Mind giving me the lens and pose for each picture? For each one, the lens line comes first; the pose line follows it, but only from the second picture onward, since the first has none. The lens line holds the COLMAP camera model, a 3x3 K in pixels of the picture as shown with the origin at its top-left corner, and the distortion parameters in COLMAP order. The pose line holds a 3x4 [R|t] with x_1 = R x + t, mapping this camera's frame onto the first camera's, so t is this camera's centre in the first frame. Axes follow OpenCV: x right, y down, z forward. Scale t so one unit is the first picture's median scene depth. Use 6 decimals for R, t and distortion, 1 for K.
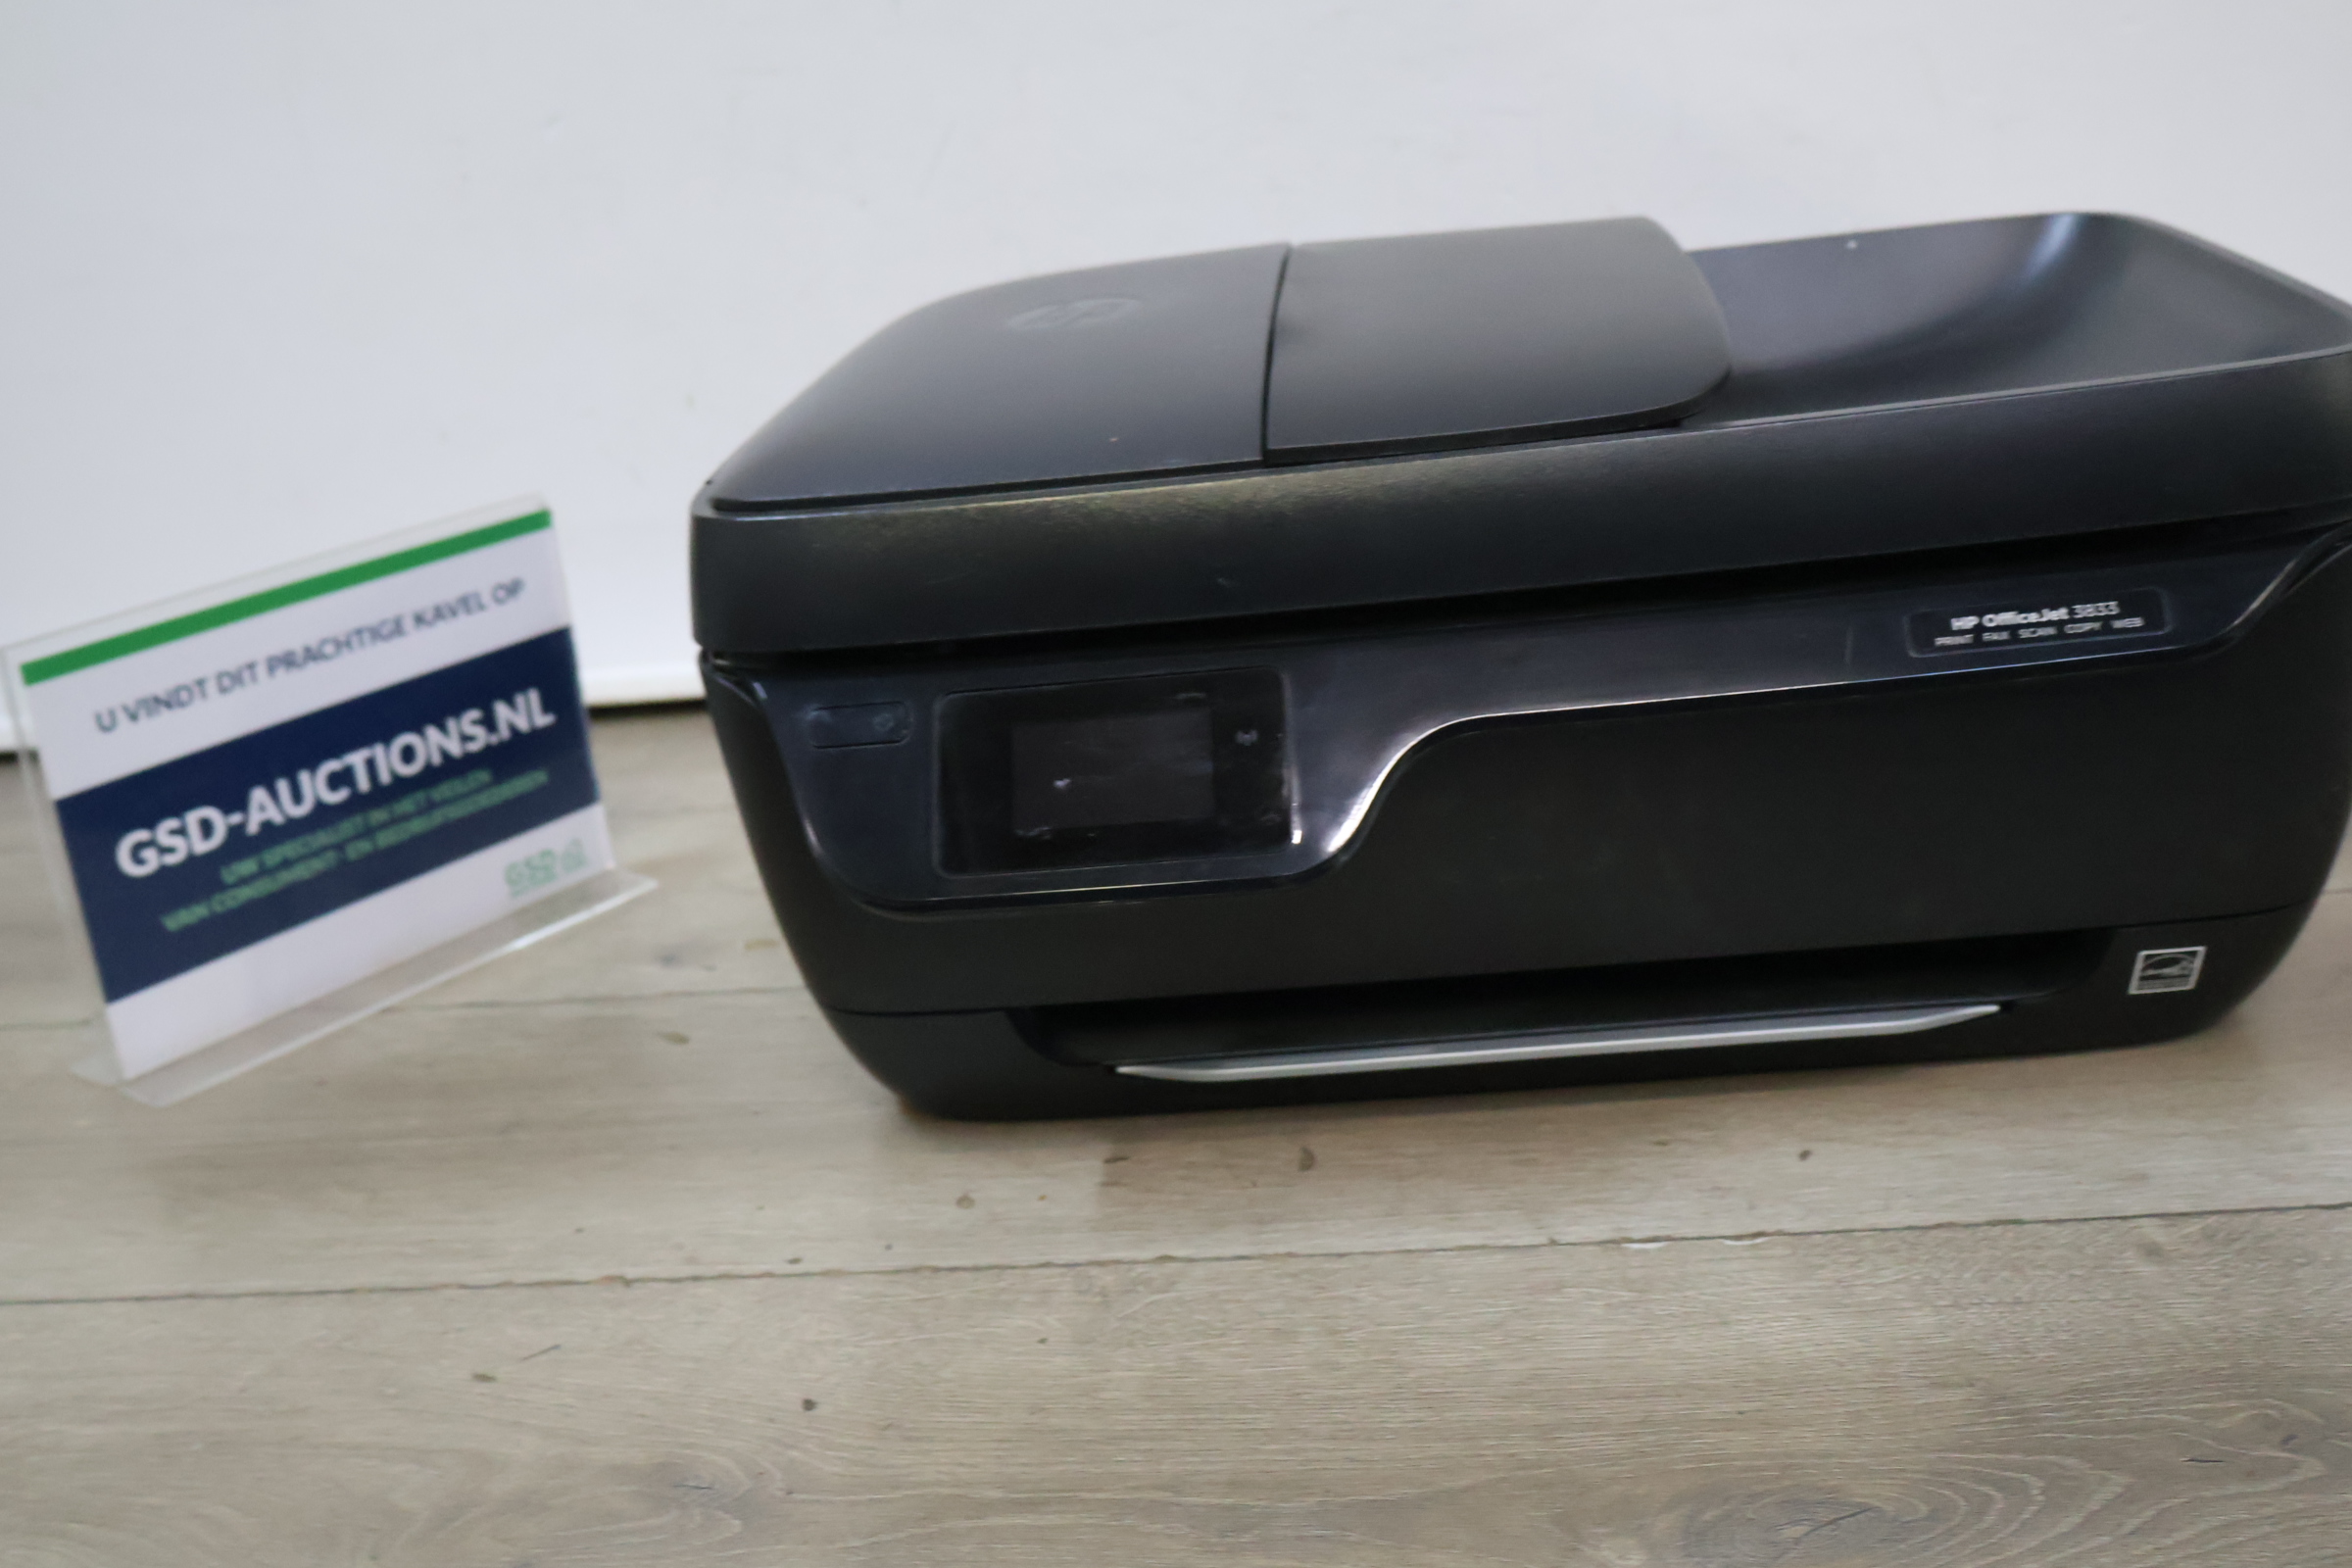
lens RADIAL K [[2443.0, 0, 1161.5], [0, 2443.0, 781.5], [0, 0, 1]] dist [-0.013399, 0.000000]
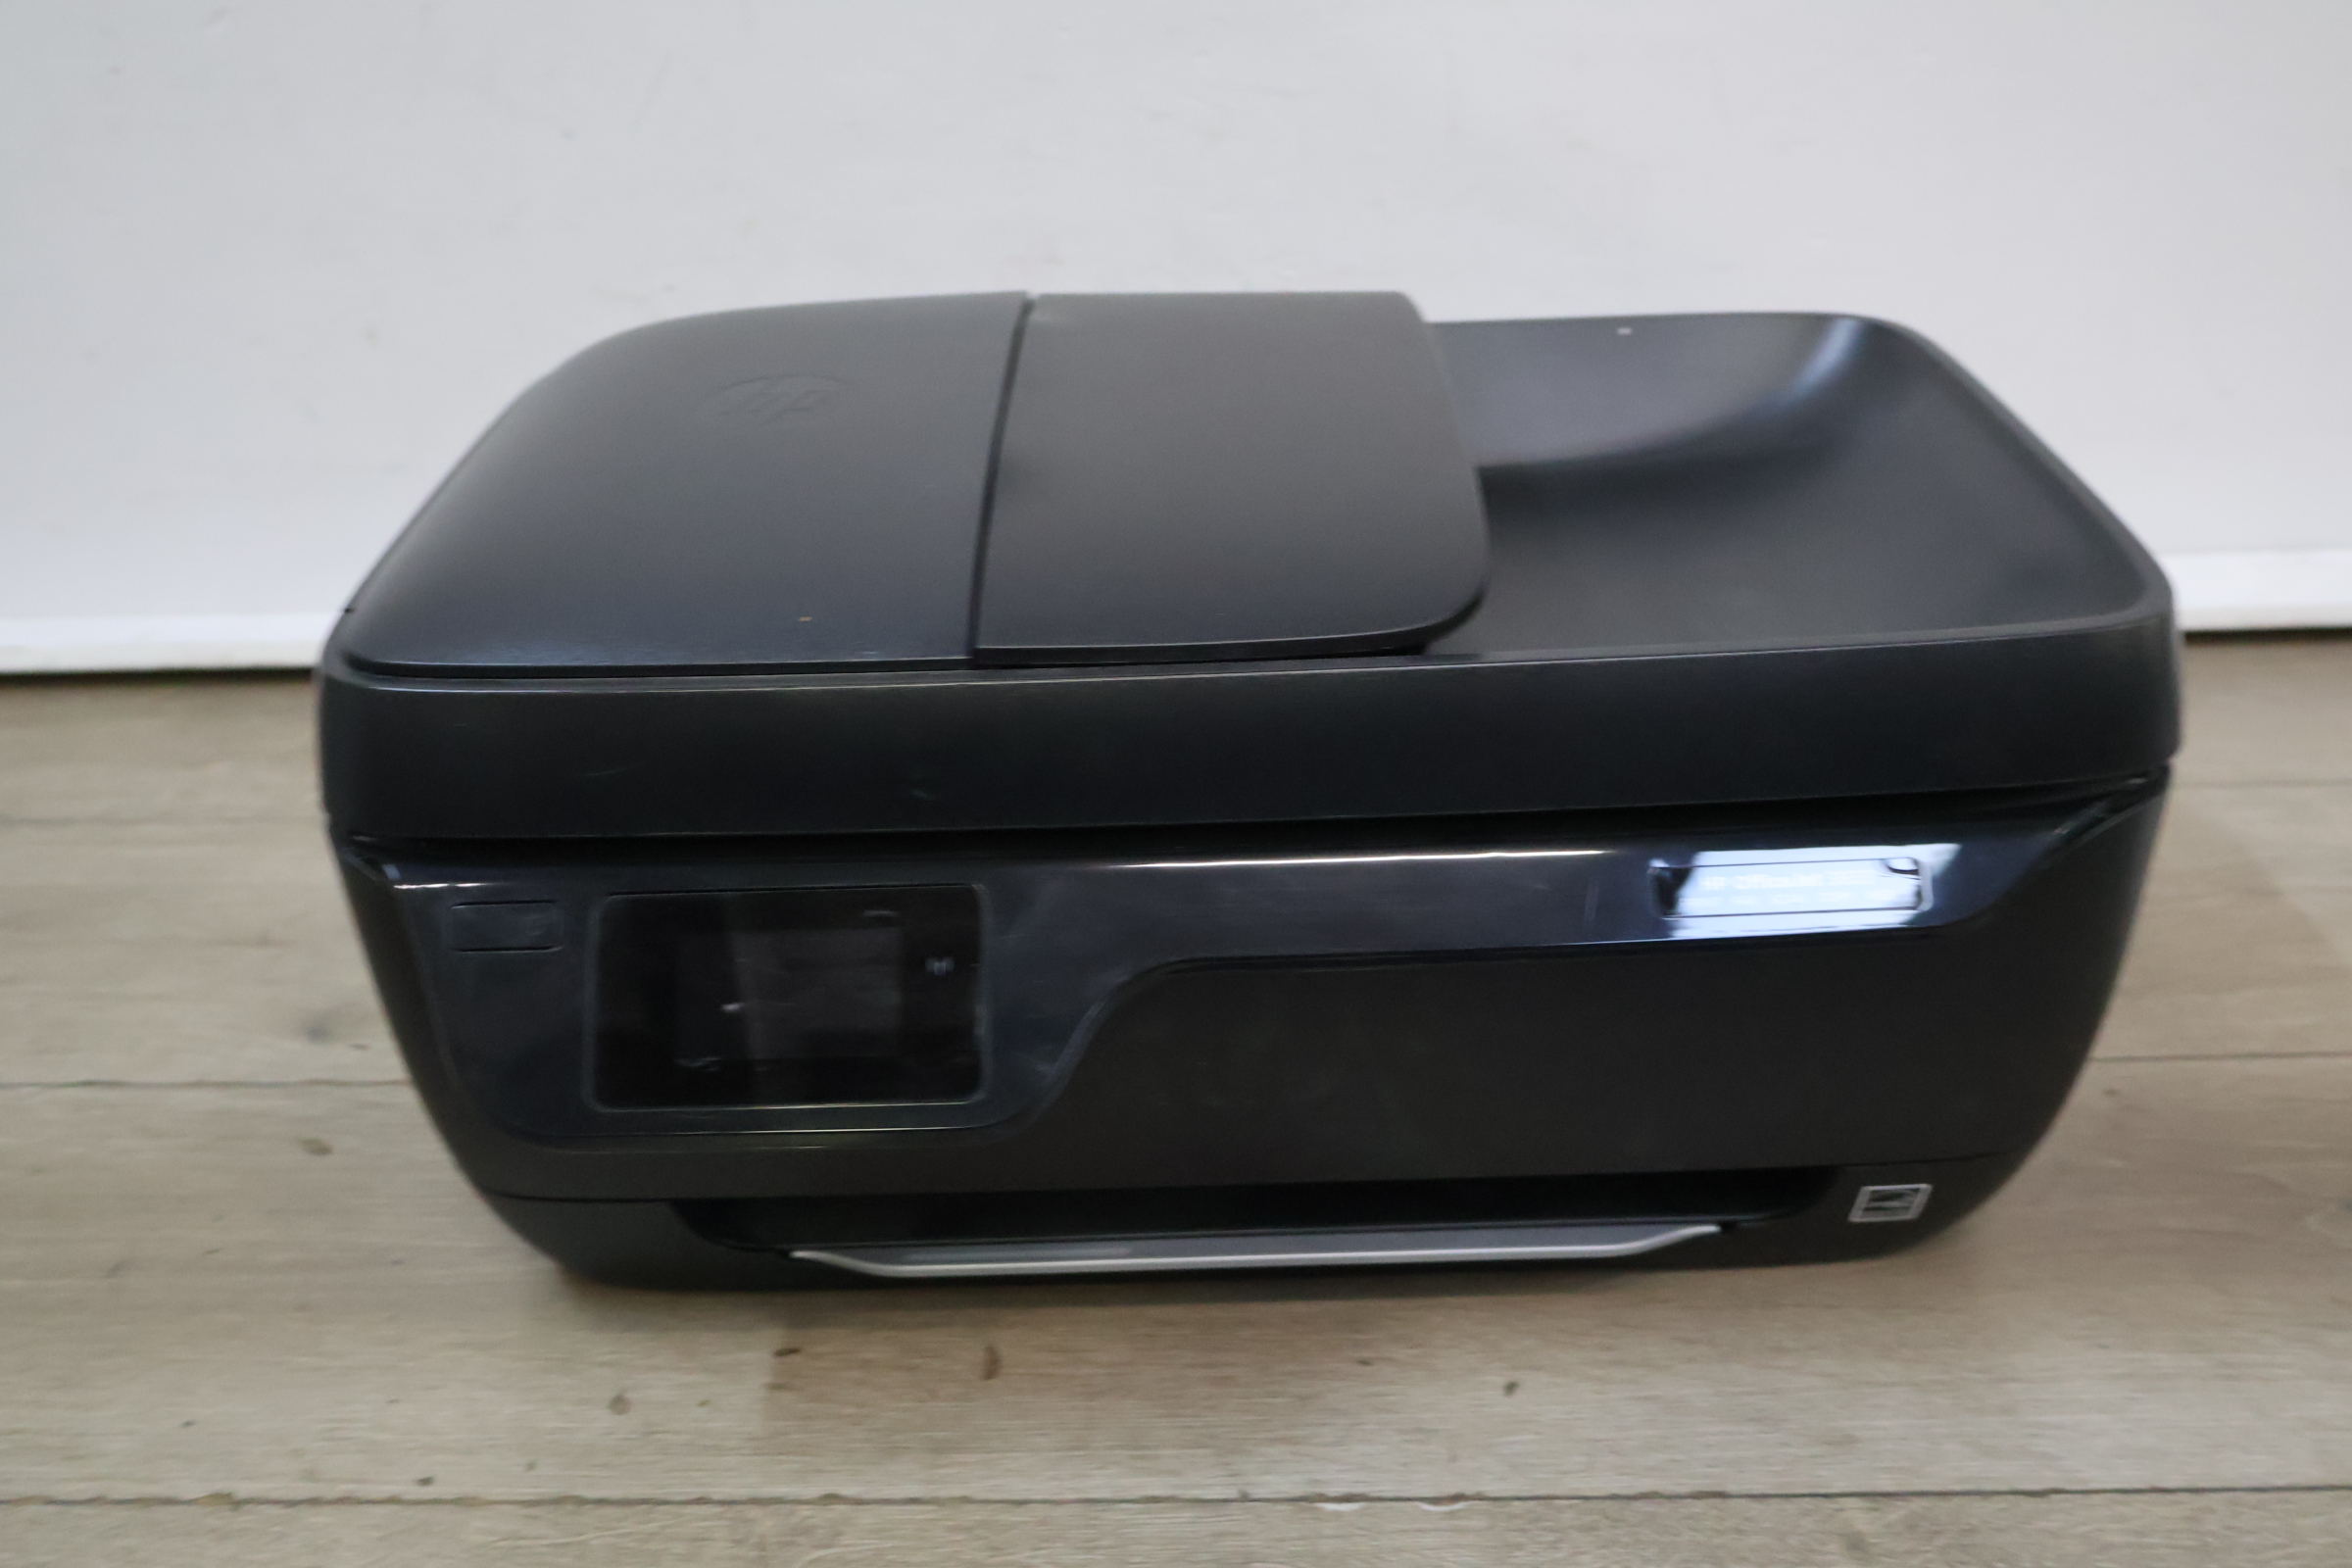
lens RADIAL K [[2443.0, 0, 1179.6], [0, 2443.0, 785.5], [0, 0, 1]] dist [-0.013399, 0.000000]
pose [[0.992700, 0.039170, 0.114072, 0.016985], [-0.050353, 0.994023, 0.096866, -0.175125], [-0.109596, -0.101903, 0.988739, 0.096343]]
